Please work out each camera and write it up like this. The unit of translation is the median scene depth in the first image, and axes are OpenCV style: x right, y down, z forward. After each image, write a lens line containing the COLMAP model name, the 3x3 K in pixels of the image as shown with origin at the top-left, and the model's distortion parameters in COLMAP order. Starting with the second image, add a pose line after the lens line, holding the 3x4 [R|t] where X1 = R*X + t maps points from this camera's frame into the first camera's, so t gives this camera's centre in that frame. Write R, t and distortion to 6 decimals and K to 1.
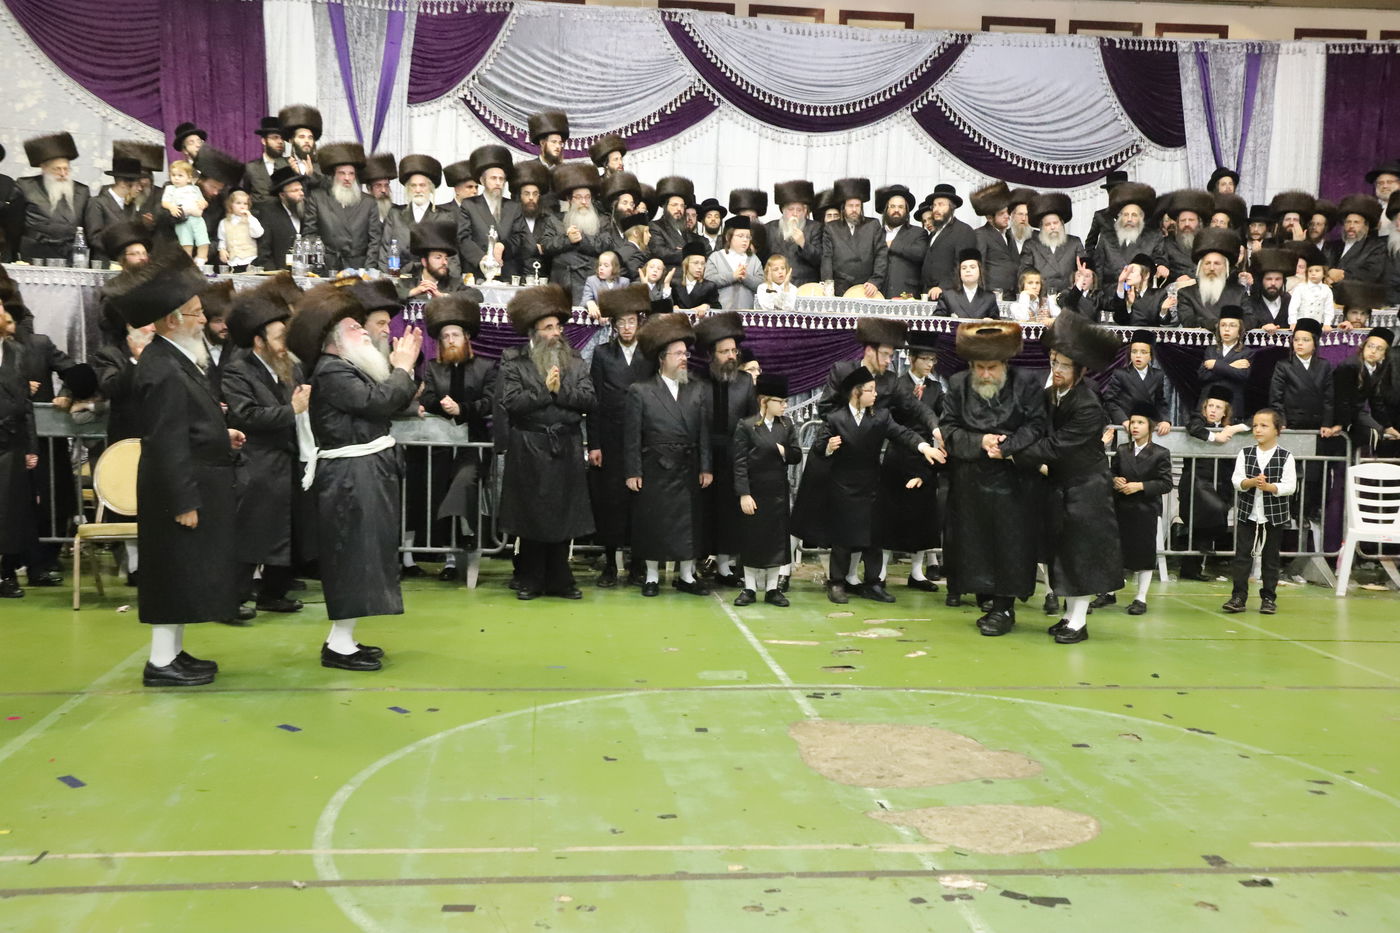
lens RADIAL K [[1413.4, 0, 637.3], [0, 1413.4, 439.7], [0, 0, 1]] dist [0.112473, 0.000000]
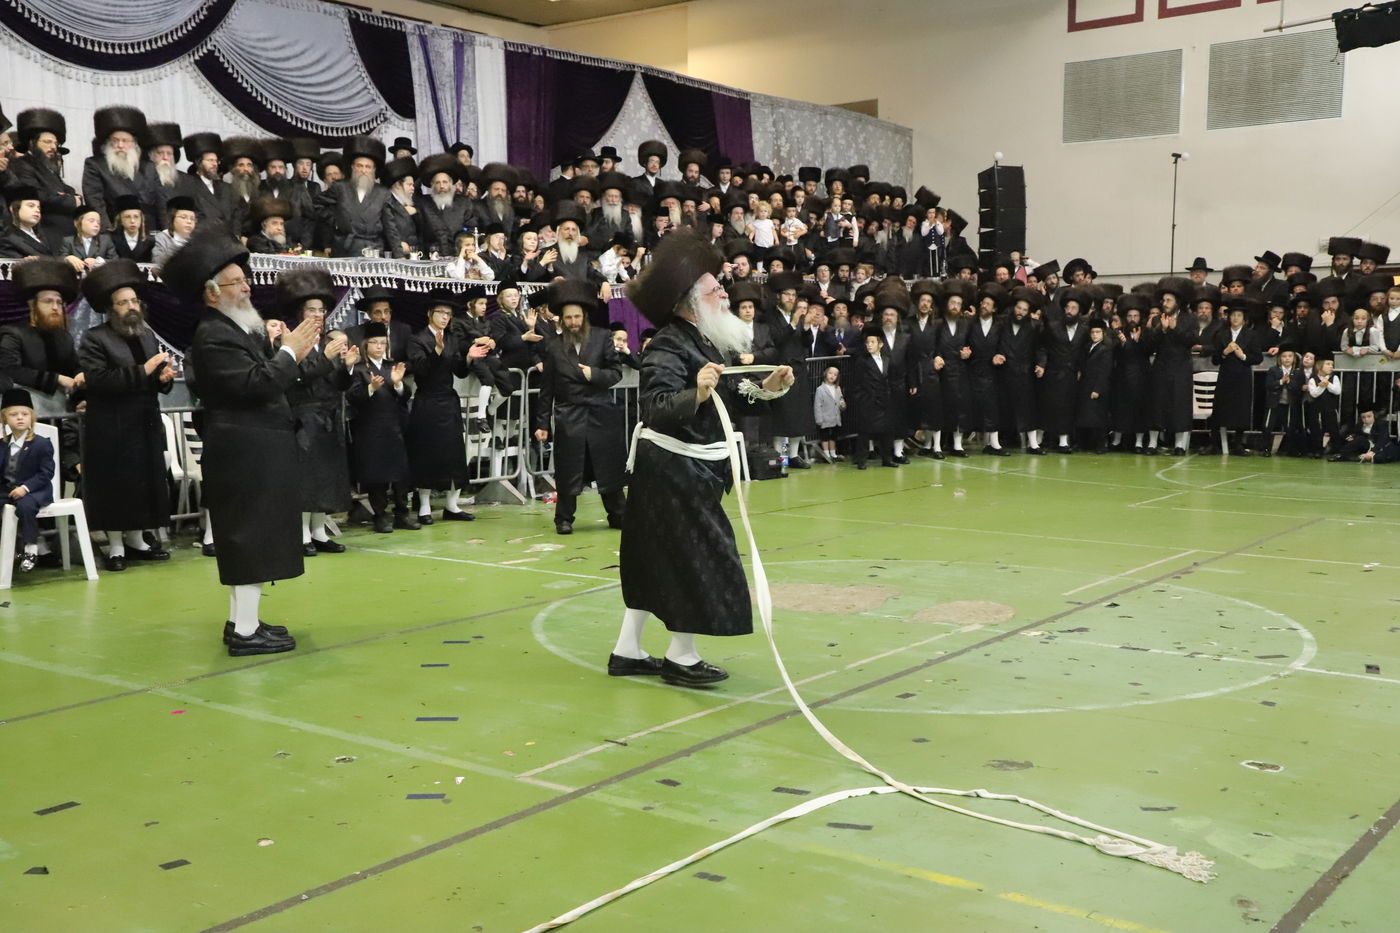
lens RADIAL K [[1494.5, 0, 666.2], [0, 1494.5, 517.3], [0, 0, 1]] dist [0.063575, 0.000000]
pose [[0.698126, -0.120577, 0.705749, -0.354024], [0.062099, 0.992200, 0.108089, -0.008995], [-0.713277, -0.031634, 0.700168, 0.028795]]
